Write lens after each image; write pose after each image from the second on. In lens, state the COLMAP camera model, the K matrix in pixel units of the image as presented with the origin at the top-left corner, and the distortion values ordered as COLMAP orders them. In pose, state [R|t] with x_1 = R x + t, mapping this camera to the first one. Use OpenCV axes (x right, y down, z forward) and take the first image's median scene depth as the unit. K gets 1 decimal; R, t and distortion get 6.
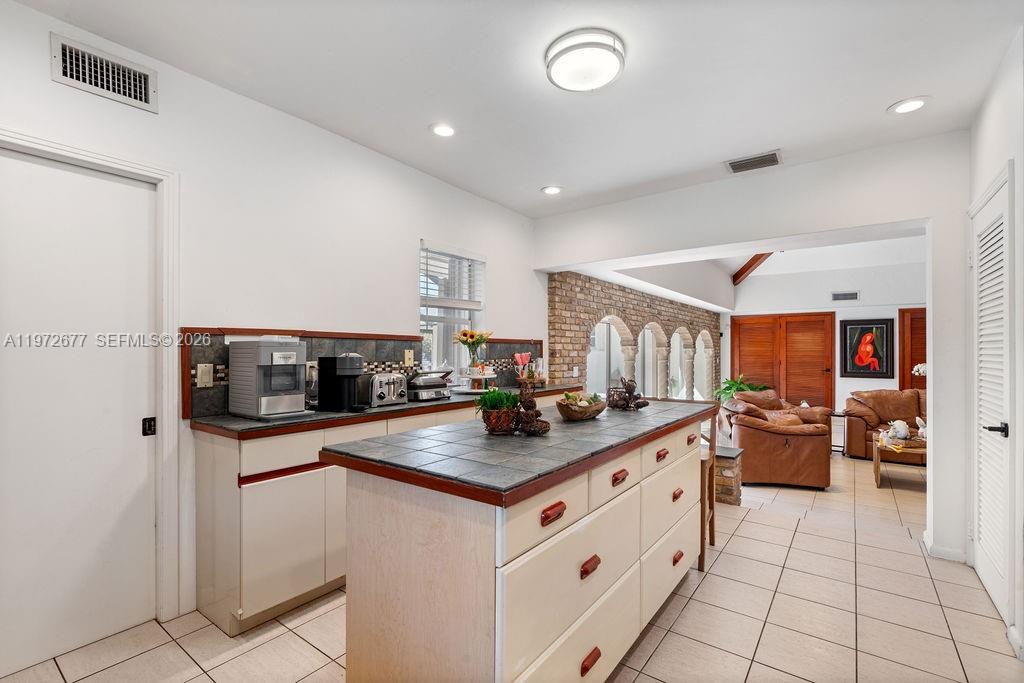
lens RADIAL K [[459.9, 0, 512.2], [0, 459.9, 344.4], [0, 0, 1]] dist [-0.008660, -0.000249]
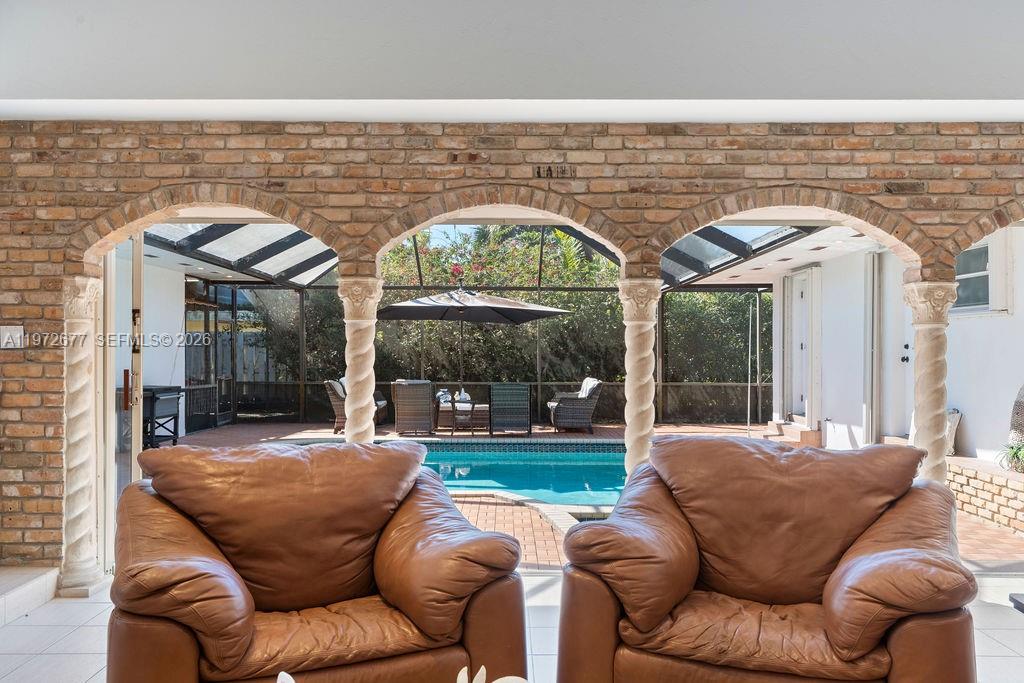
lens RADIAL K [[859.9, 0, 512.0], [0, 859.9, 343.4], [0, 0, 1]] dist [-0.004876, -0.001549]
pose [[0.594119, -0.003111, -0.804371, 1.097821], [0.010132, 0.999942, 0.003616, 0.066214], [0.804314, -0.010298, 0.594116, 0.870380]]
